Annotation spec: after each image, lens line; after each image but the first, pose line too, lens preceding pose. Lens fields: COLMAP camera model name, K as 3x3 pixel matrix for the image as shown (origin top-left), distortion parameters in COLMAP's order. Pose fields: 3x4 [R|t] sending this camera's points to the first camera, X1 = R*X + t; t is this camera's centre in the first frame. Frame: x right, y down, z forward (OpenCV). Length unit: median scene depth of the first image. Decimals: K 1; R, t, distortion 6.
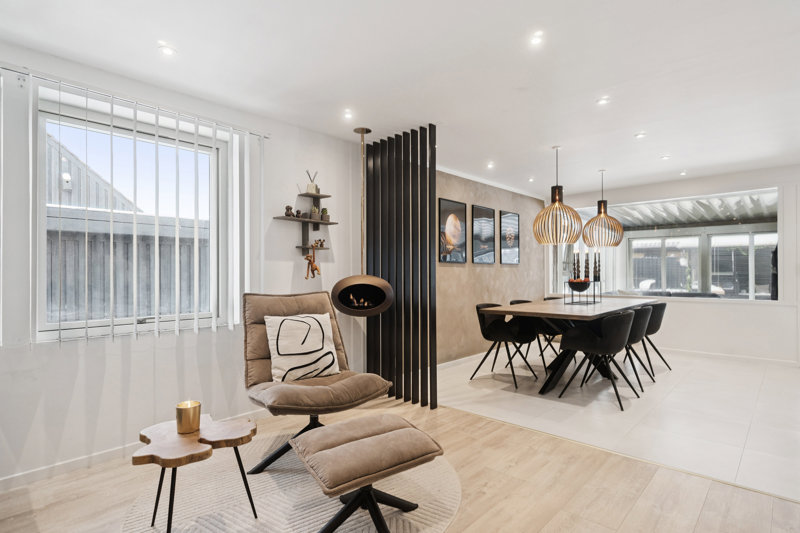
lens RADIAL K [[429.0, 0, 402.3], [0, 429.0, 270.7], [0, 0, 1]] dist [0.015658, 0.000421]
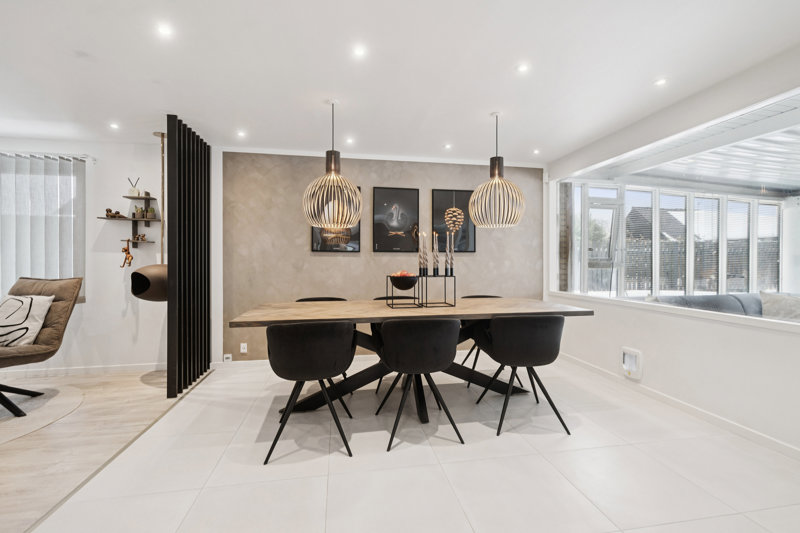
lens RADIAL K [[357.5, 0, 397.1], [0, 357.5, 264.4], [0, 0, 1]] dist [-0.000765, 0.000496]
pose [[0.788966, 0.011501, -0.614329, 0.970822], [-0.002000, 0.999868, 0.016150, -0.006188], [0.614433, -0.011513, 0.788885, 0.644986]]
